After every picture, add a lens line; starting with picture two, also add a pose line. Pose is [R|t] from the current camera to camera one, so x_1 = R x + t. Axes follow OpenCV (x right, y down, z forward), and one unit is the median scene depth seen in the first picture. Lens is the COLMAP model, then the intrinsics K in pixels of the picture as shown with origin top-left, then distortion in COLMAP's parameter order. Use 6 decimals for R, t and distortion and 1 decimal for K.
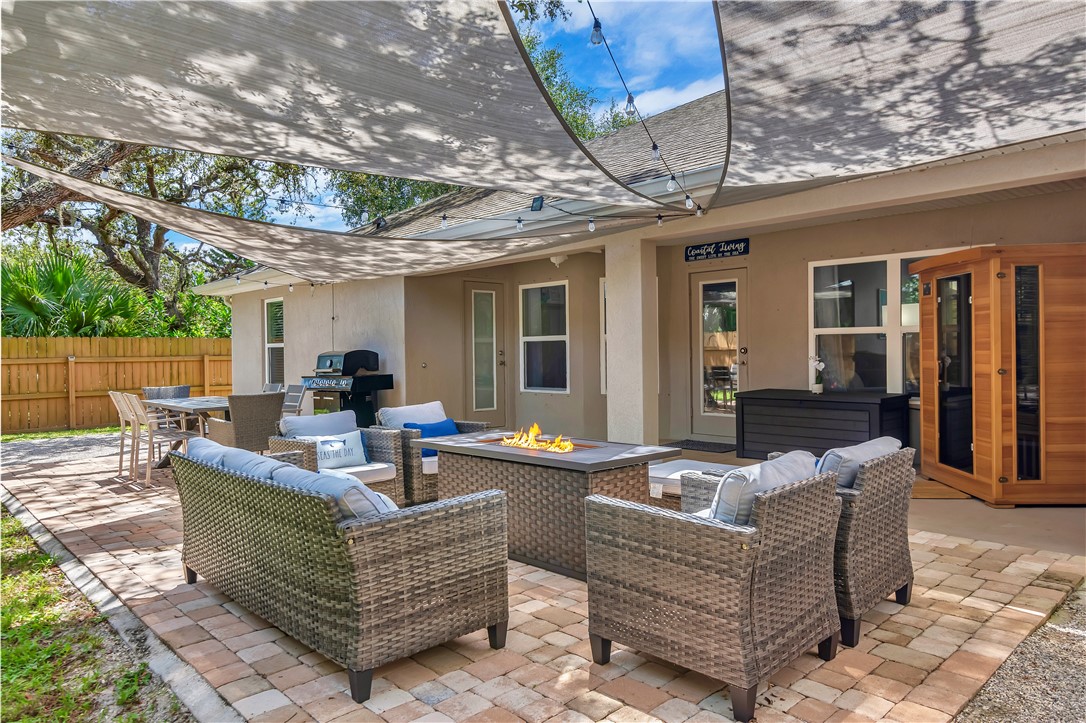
lens RADIAL K [[718.0, 0, 543.0], [0, 718.0, 361.5], [0, 0, 1]] dist [-0.004139, 0.000712]
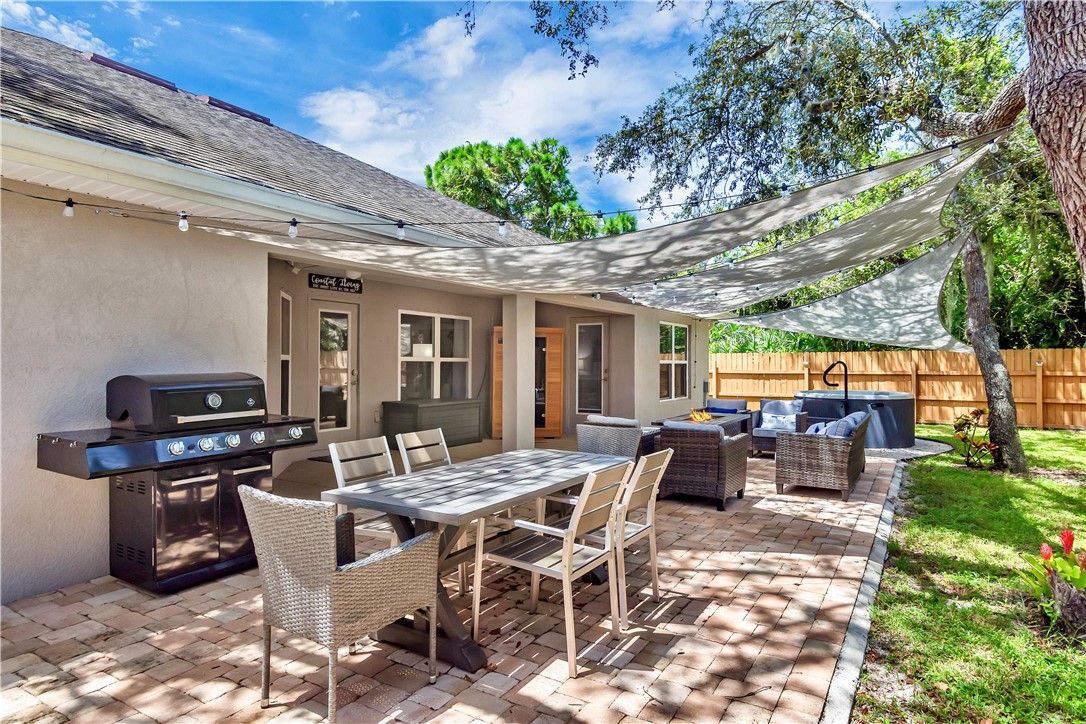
lens RADIAL K [[639.7, 0, 573.3], [0, 639.7, 363.0], [0, 0, 1]] dist [0.000521, 0.000141]
pose [[-0.303622, 0.014283, 0.952686, -0.807813], [0.012897, 0.999858, -0.010880, -0.012553], [-0.952705, 0.008984, -0.303763, 0.912090]]
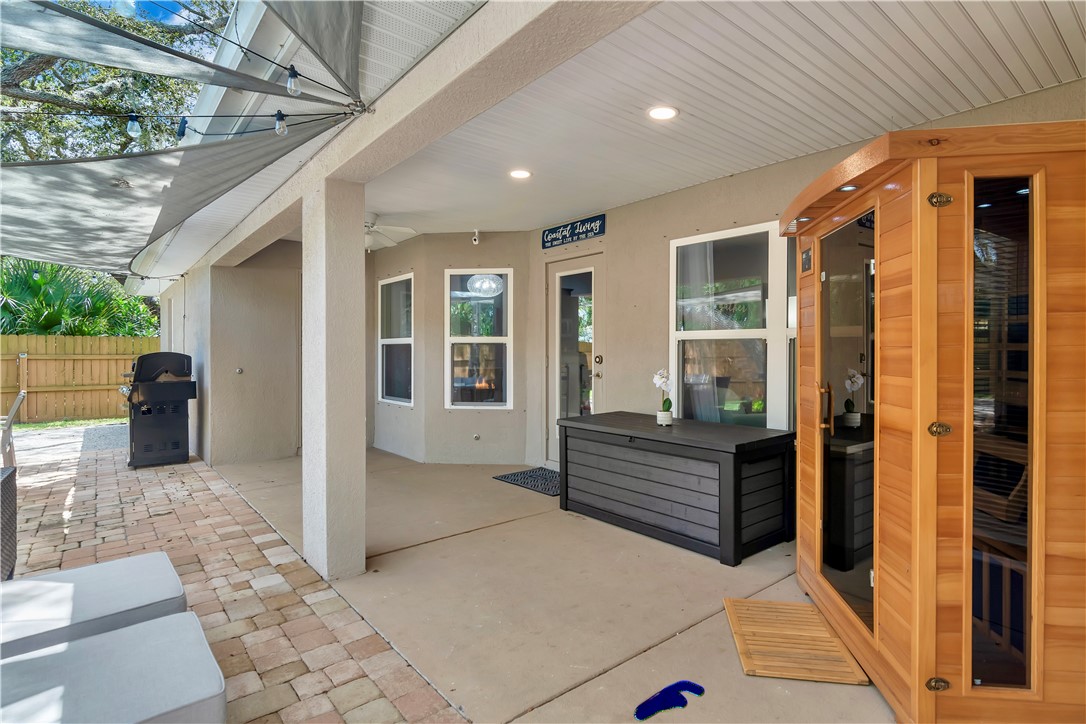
lens RADIAL K [[549.9, 0, 543.0], [0, 549.9, 362.0], [0, 0, 1]] dist [0.000295, 0.000205]
pose [[0.997569, 0.013334, -0.068398, 0.242443], [-0.013008, 0.999902, 0.005202, -0.013715], [0.068461, -0.004299, 0.997645, 0.372894]]
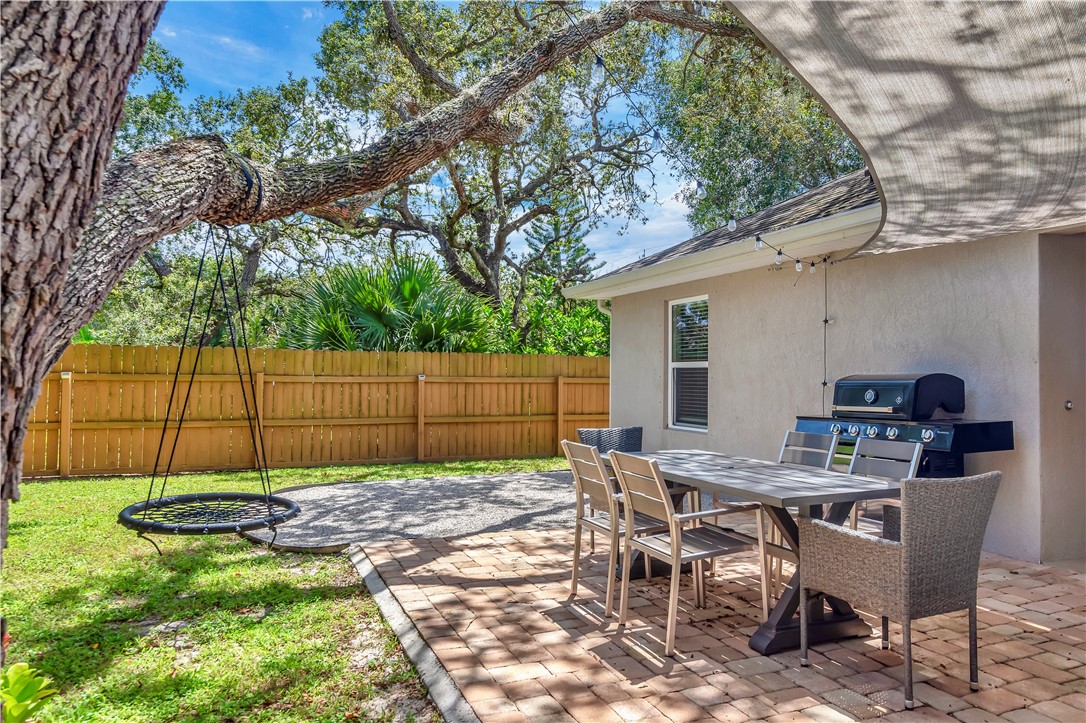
lens RADIAL K [[718.0, 0, 543.0], [0, 718.0, 361.5], [0, 0, 1]] dist [-0.004139, 0.000712]
pose [[0.937951, 0.012685, -0.346535, -0.350248], [-0.024593, 0.999248, -0.029987, -0.001461], [0.345894, 0.036648, 0.937558, 0.388837]]
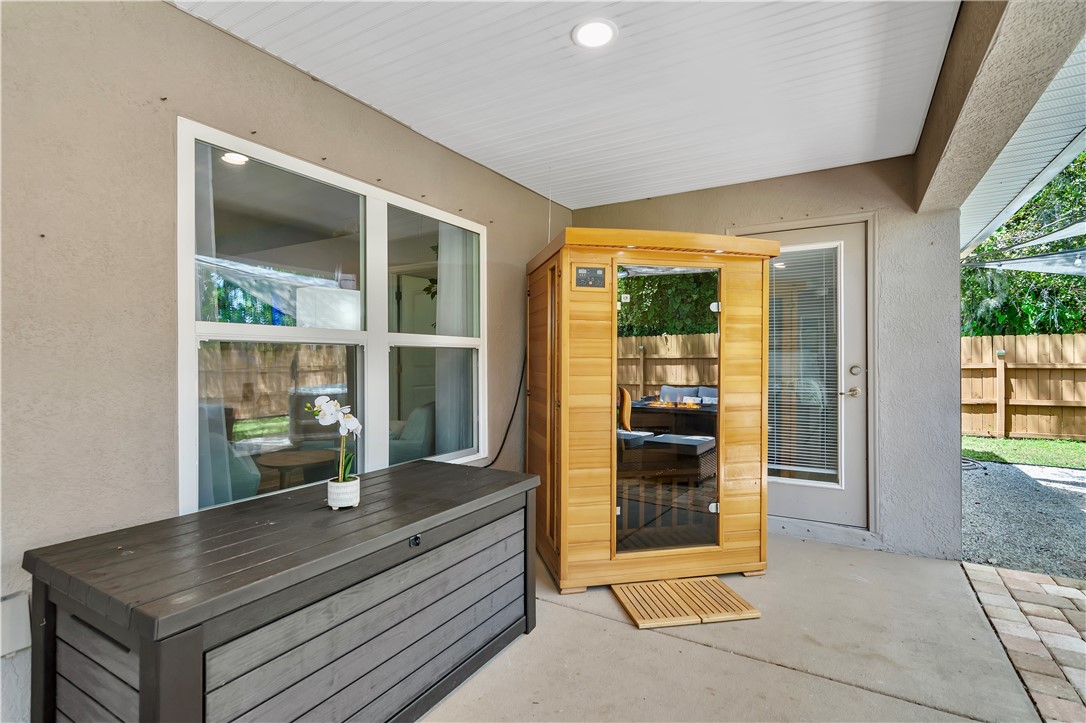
lens RADIAL K [[517.9, 0, 543.0], [0, 517.9, 361.5], [0, 0, 1]] dist [0.001196, 0.000182]
pose [[-0.278790, 0.011963, 0.960278, 0.084909], [0.021927, 0.999741, -0.006089, -0.018596], [-0.960102, 0.019359, -0.278980, 0.785637]]
